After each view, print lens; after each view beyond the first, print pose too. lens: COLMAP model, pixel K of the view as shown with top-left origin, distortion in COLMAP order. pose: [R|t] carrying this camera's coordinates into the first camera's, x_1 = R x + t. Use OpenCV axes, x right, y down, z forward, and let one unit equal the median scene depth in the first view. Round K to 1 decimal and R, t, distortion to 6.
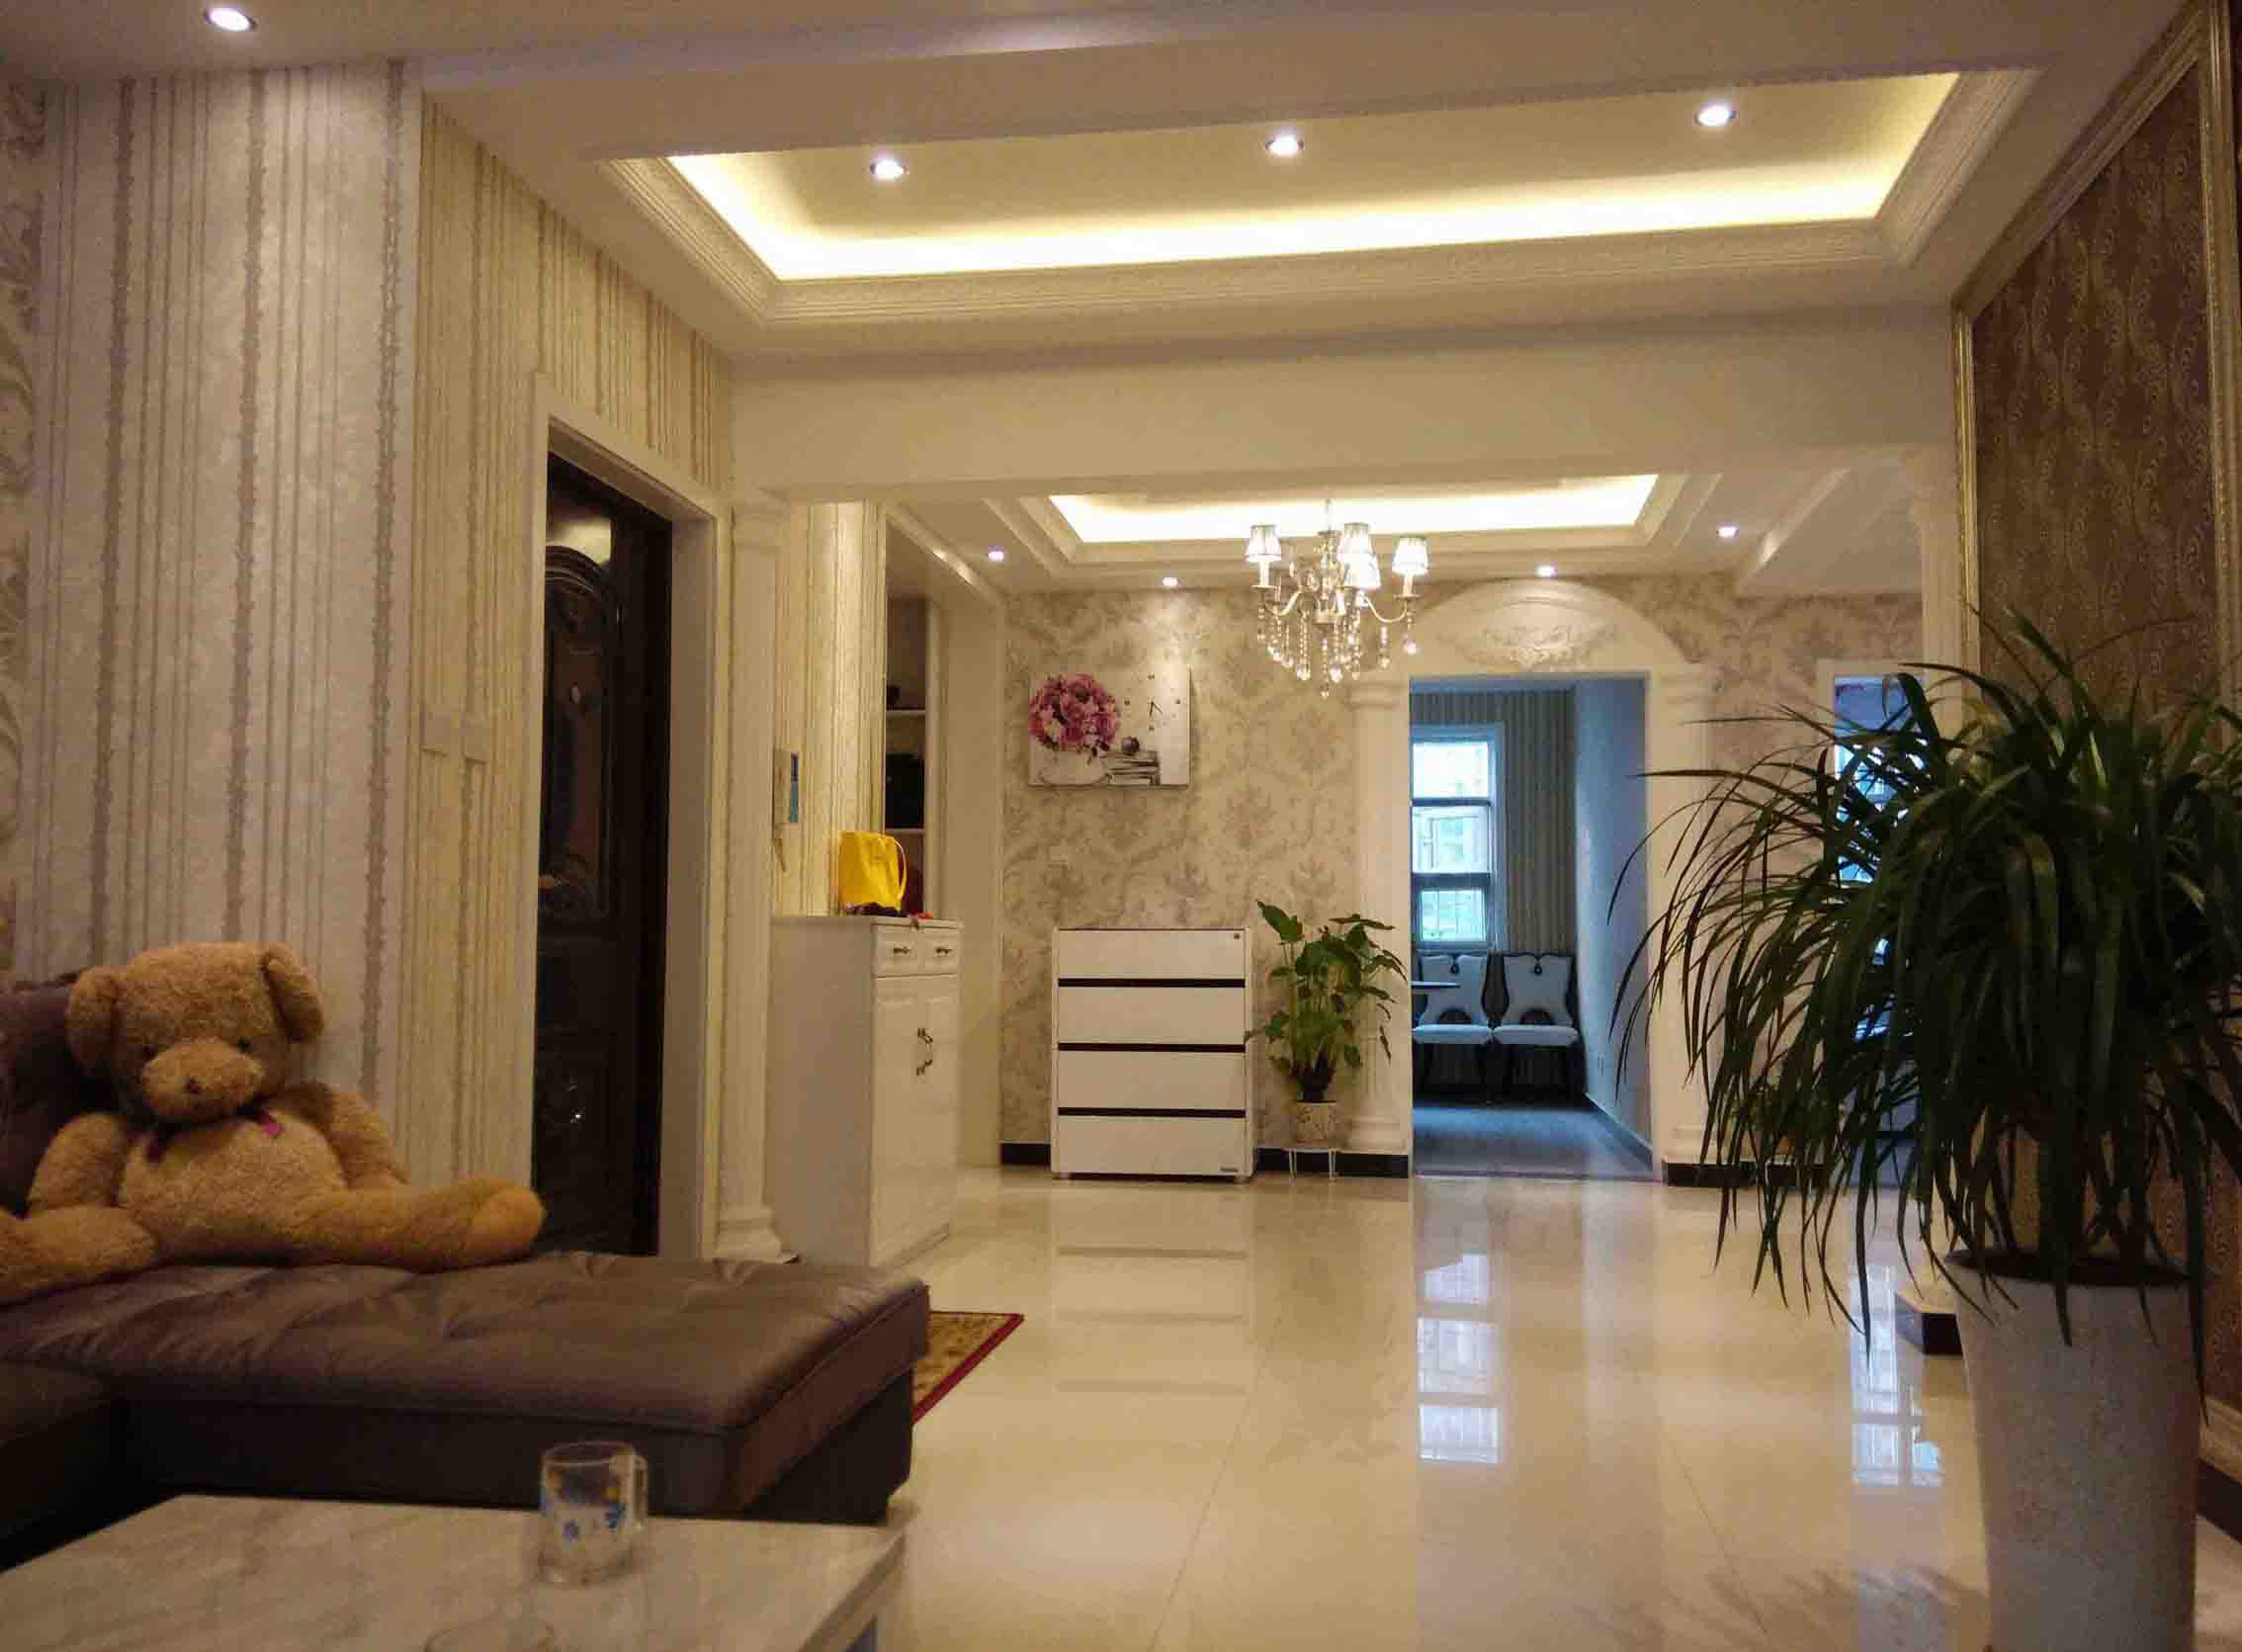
lens RADIAL K [[1813.3, 0, 1122.2], [0, 1813.3, 836.4], [0, 0, 1]] dist [0.110021, -0.171949]
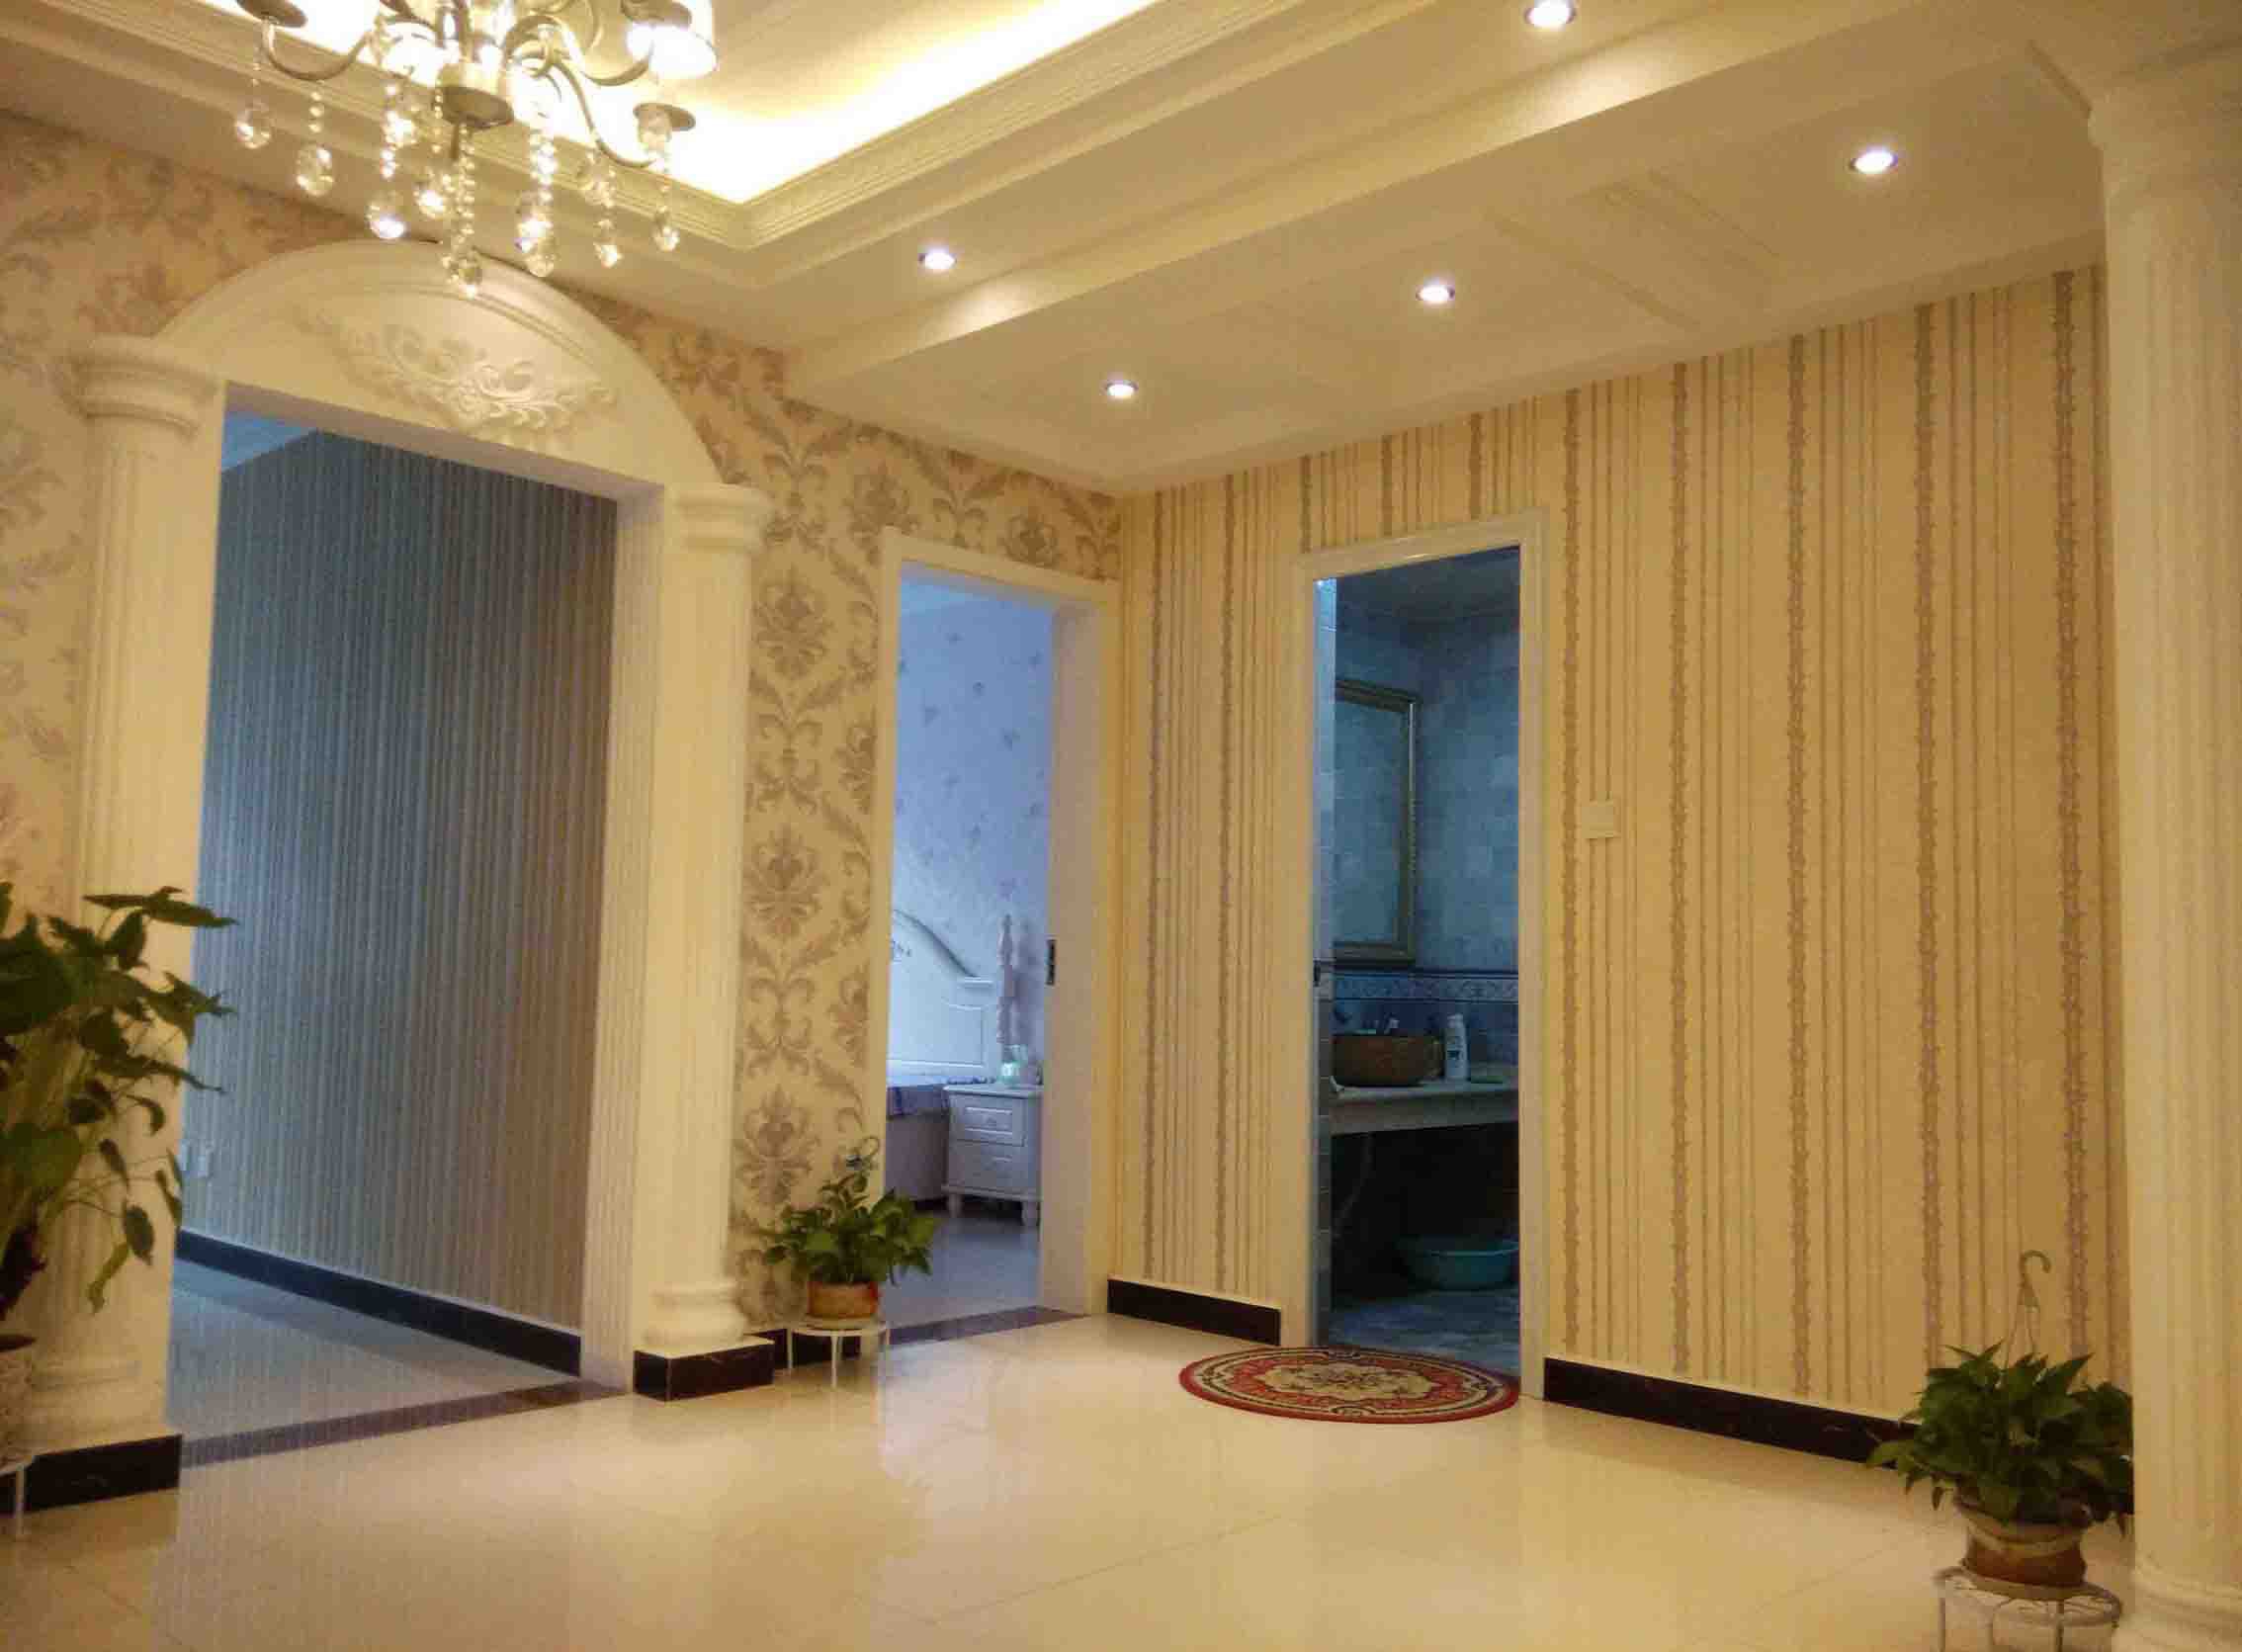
lens RADIAL K [[1813.3, 0, 1122.2], [0, 1813.3, 836.4], [0, 0, 1]] dist [0.110021, -0.171949]
pose [[0.567922, 0.069414, 0.820150, -0.088268], [-0.067106, 0.997025, -0.037915, 0.029881], [-0.820342, -0.033504, 0.570890, 0.537638]]
